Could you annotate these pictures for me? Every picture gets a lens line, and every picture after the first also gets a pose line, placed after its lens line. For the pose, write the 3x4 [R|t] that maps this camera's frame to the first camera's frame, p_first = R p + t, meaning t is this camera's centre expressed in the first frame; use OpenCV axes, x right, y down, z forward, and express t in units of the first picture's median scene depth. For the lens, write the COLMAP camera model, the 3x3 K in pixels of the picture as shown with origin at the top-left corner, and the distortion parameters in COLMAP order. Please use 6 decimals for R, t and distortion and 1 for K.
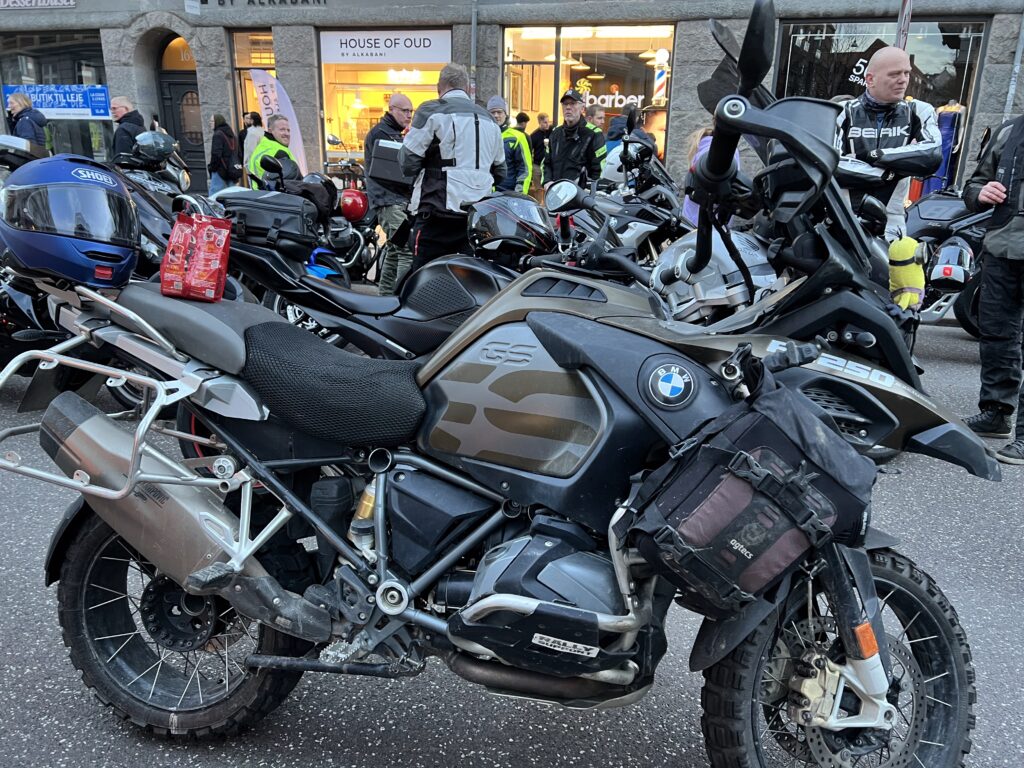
lens RADIAL K [[780.3, 0, 512.0], [0, 780.3, 384.0], [0, 0, 1]] dist [0.123174, -0.188768]
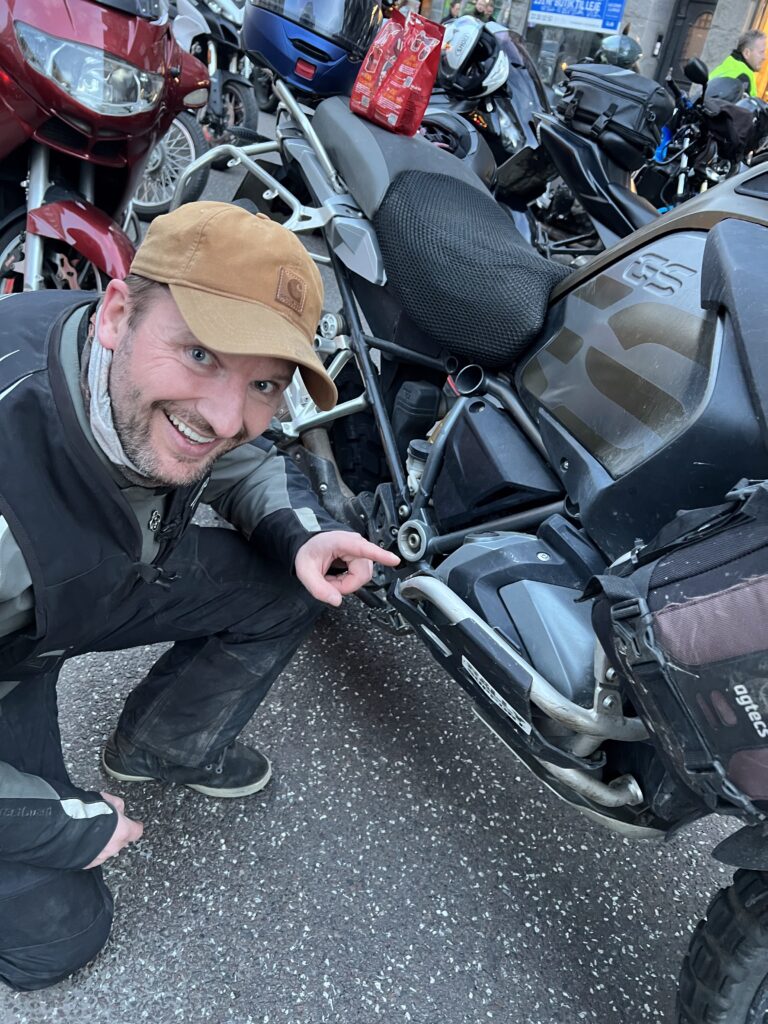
lens RADIAL K [[779.3, 0, 384.0], [0, 779.3, 512.0], [0, 0, 1]] dist [0.037256, -0.039082]
pose [[0.731943, 0.438183, -0.521781, 0.226523], [-0.332233, 0.898101, 0.288161, 0.021801], [0.594879, -0.037565, 0.802937, 0.329750]]
